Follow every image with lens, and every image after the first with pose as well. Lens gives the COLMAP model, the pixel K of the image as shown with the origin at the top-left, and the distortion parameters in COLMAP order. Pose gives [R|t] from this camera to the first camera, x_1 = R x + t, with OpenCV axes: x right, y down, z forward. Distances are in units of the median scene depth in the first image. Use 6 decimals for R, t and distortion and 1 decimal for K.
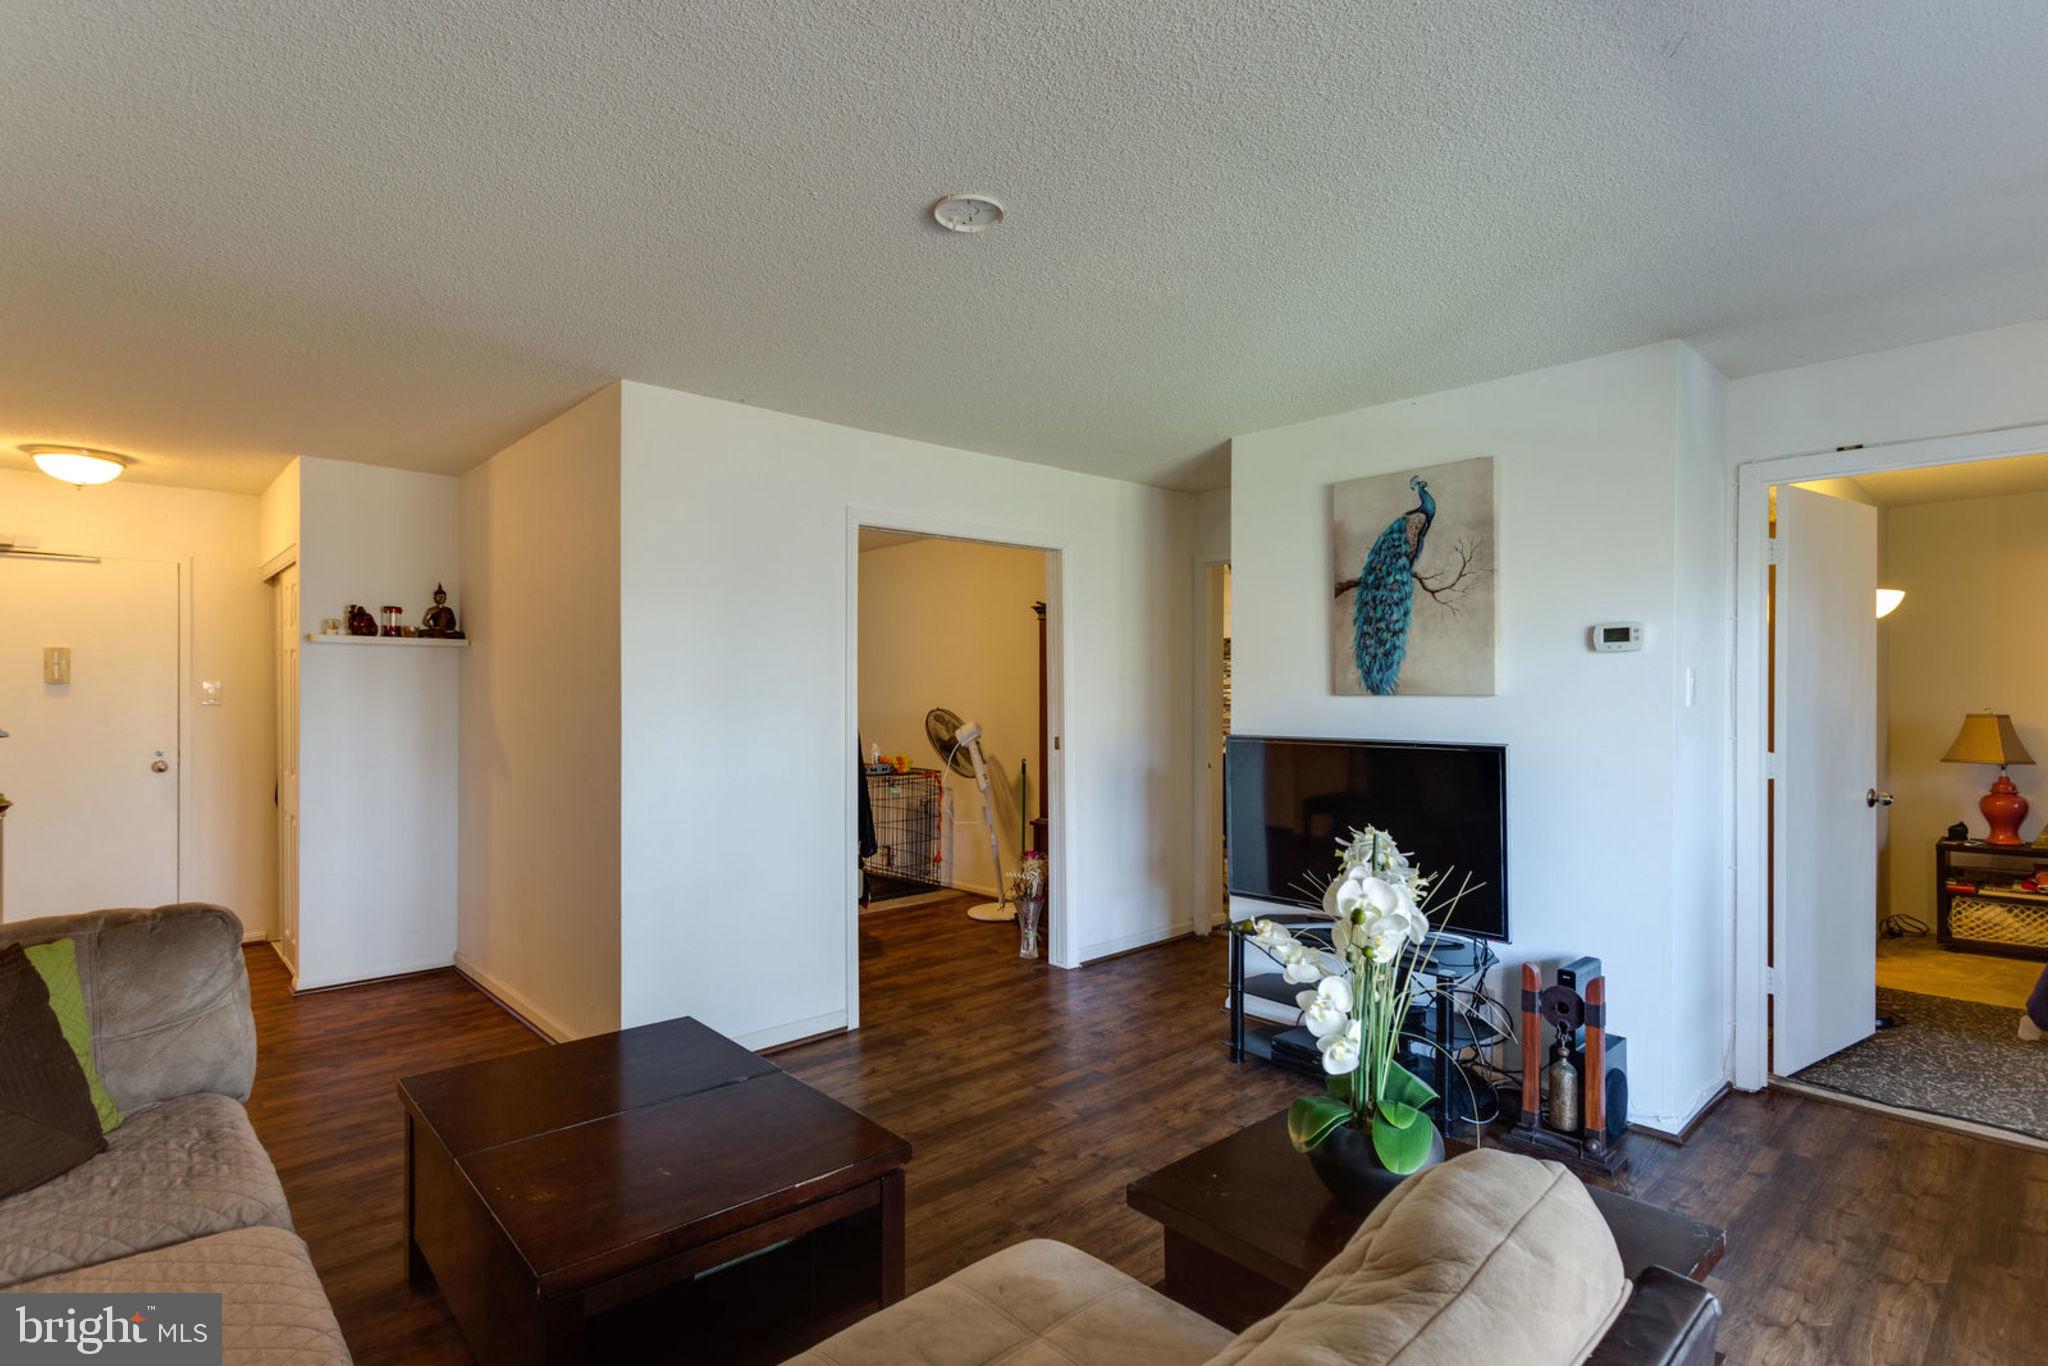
lens RADIAL K [[993.6, 0, 1022.2], [0, 993.6, 696.3], [0, 0, 1]] dist [-0.002466, 0.000024]
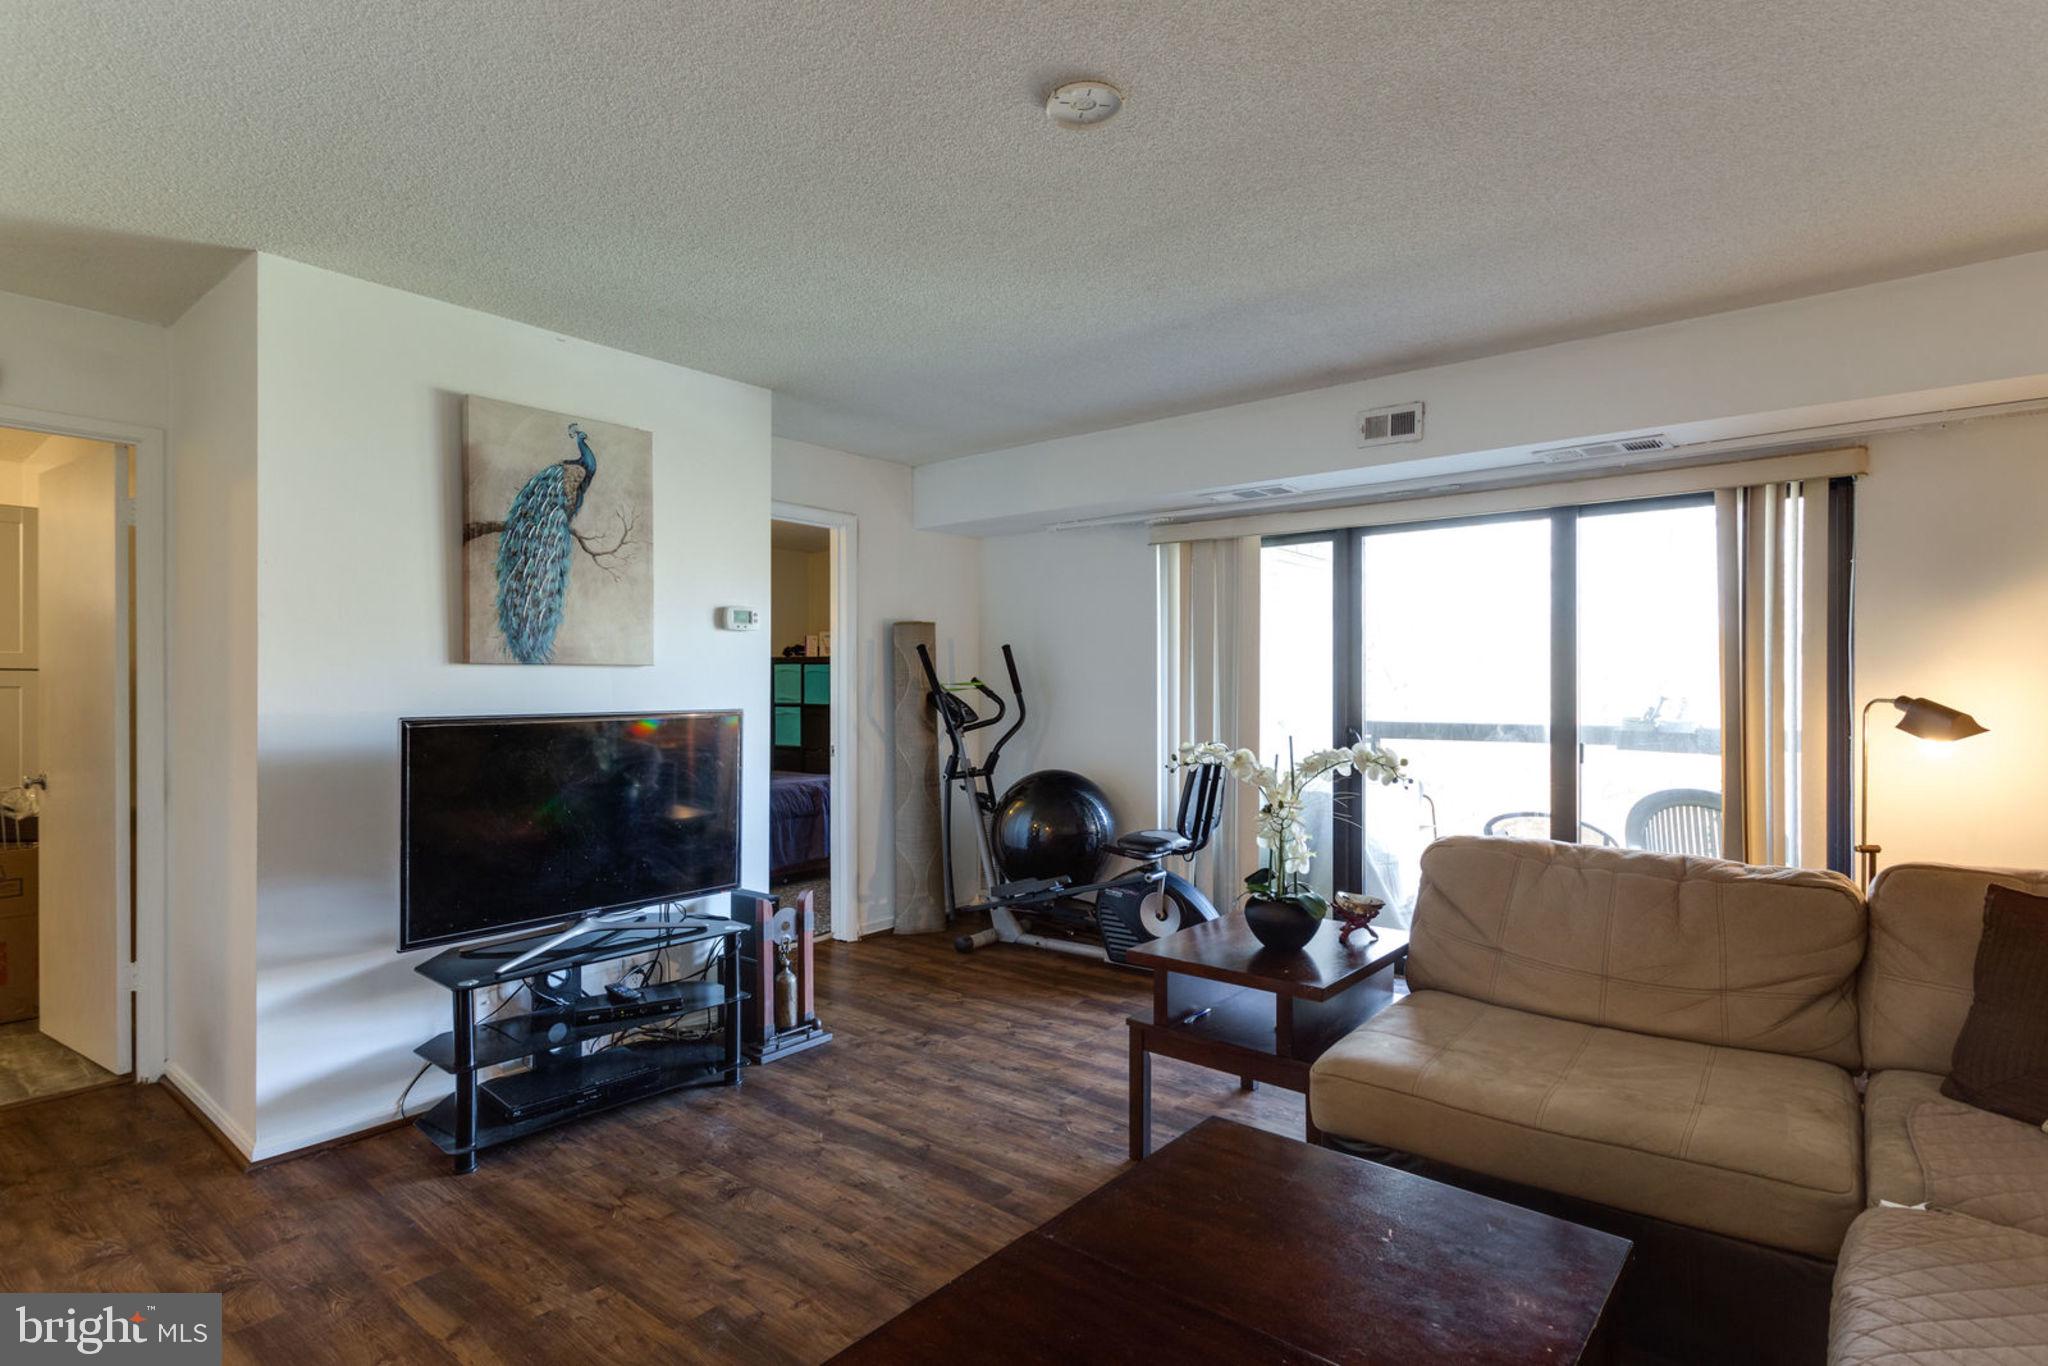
lens RADIAL K [[1027.5, 0, 1024.0], [0, 1027.5, 683.0], [0, 0, 1]] dist [0.000587, -0.000415]
pose [[-0.137042, -0.003146, 0.990560, -0.594368], [0.000777, 0.999994, 0.003283, 0.012748], [-0.990565, 0.001220, -0.137039, 0.725435]]
